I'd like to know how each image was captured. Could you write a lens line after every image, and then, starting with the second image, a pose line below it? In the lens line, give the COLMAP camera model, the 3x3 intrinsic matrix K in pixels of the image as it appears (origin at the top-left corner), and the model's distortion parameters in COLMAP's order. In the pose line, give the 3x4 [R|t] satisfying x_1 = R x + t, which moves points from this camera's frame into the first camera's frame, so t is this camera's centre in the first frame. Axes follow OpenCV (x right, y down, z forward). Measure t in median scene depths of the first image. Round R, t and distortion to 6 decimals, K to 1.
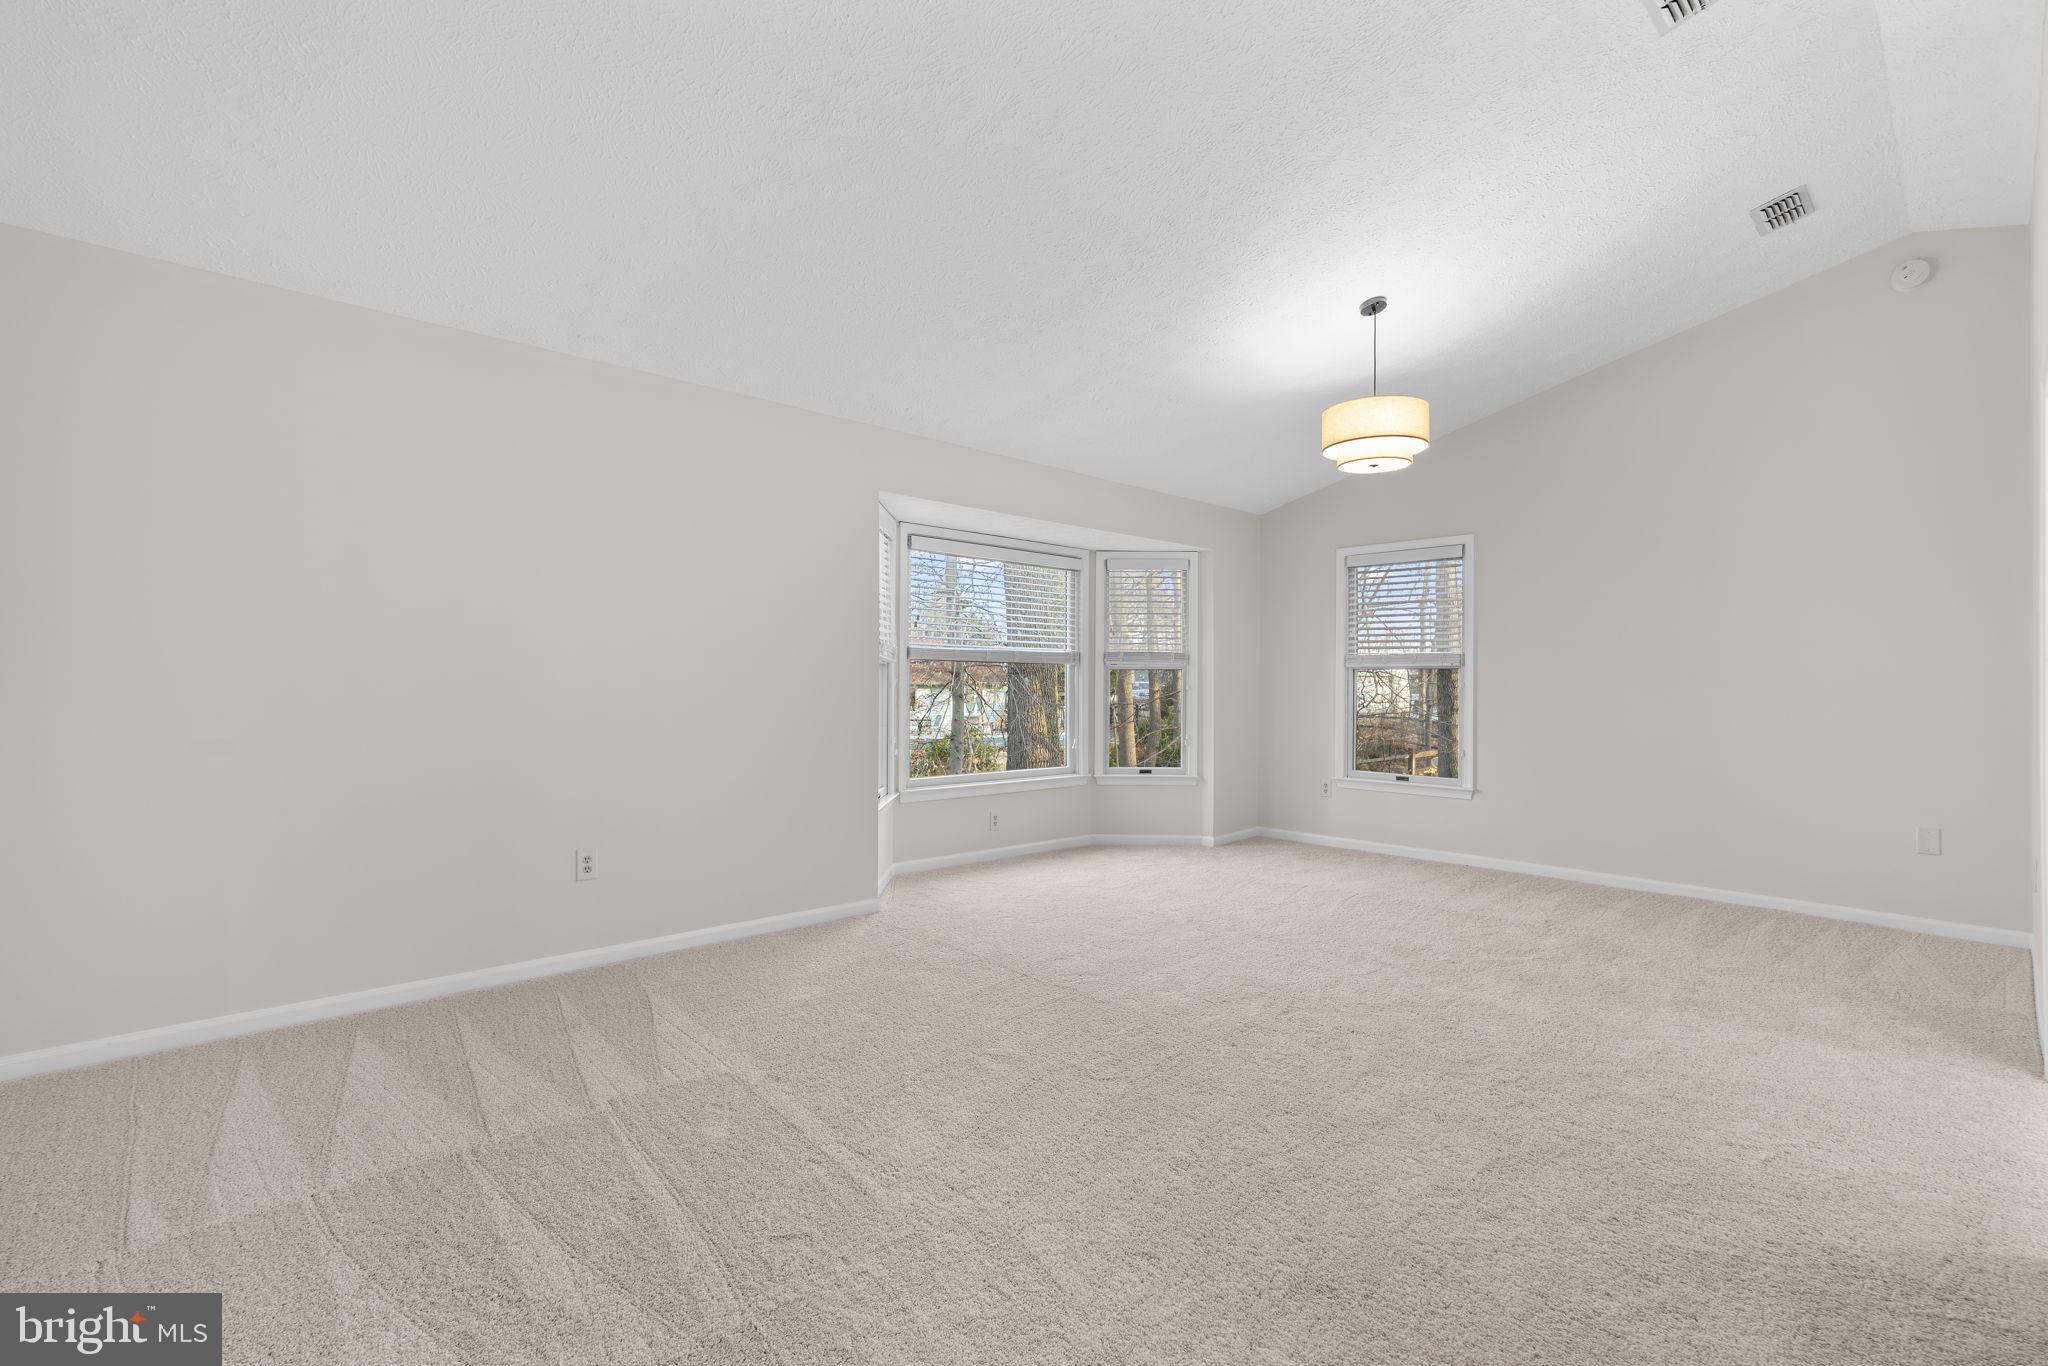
lens RADIAL K [[915.7, 0, 1018.5], [0, 915.7, 677.2], [0, 0, 1]] dist [0.000971, 0.000032]
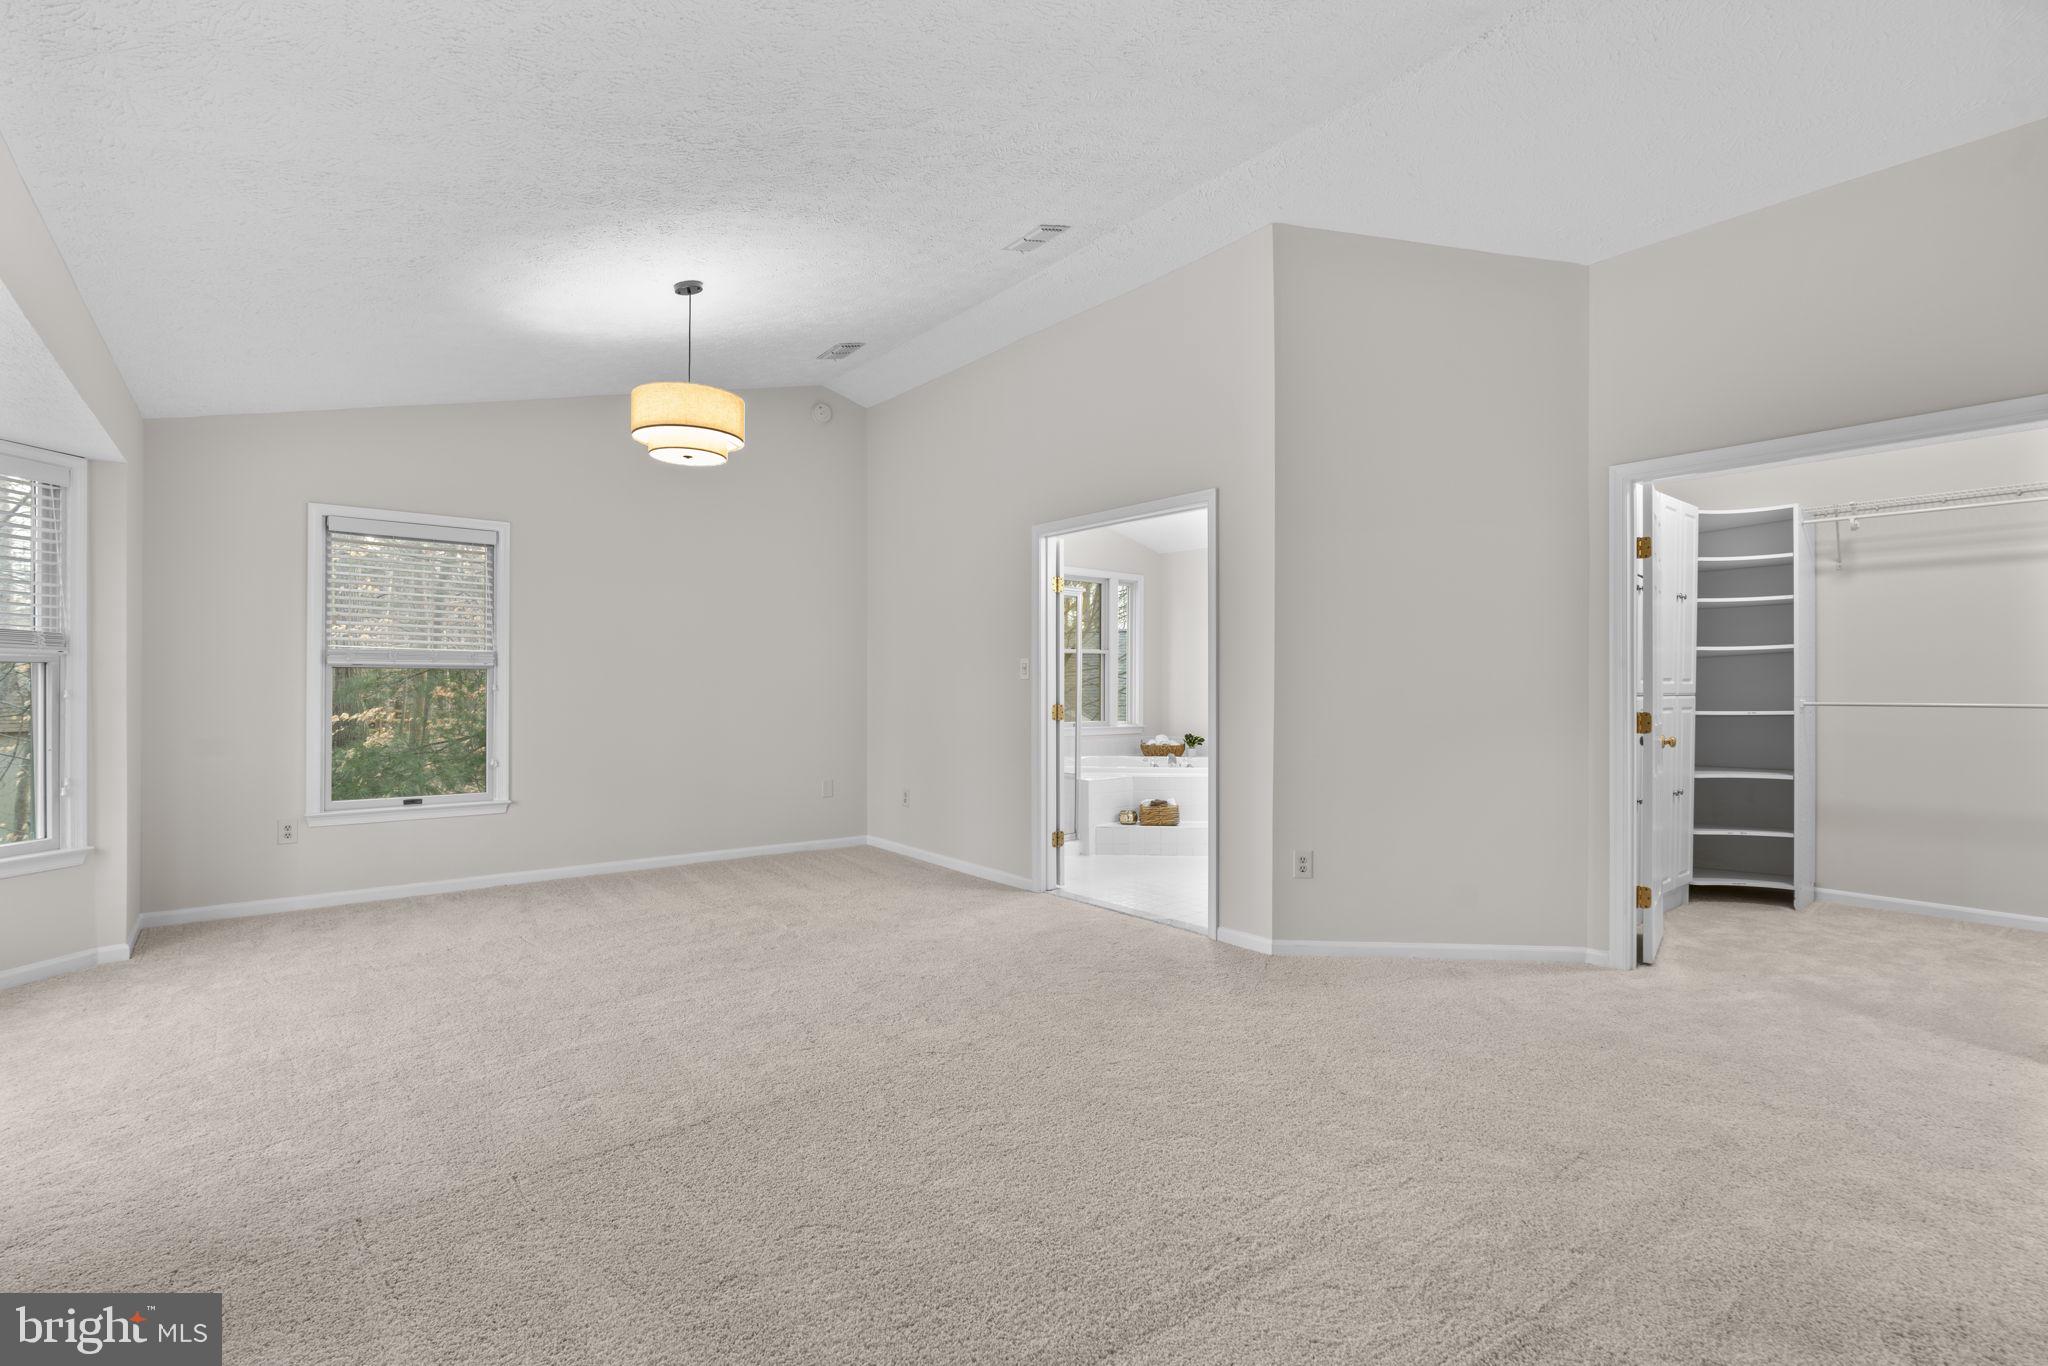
lens RADIAL K [[915.7, 0, 1018.5], [0, 915.7, 677.2], [0, 0, 1]] dist [0.000971, 0.000032]
pose [[0.071194, 0.006776, 0.997439, -0.375977], [-0.008511, 0.999945, -0.006186, -0.000255], [-0.997426, -0.008049, 0.071247, 0.421219]]
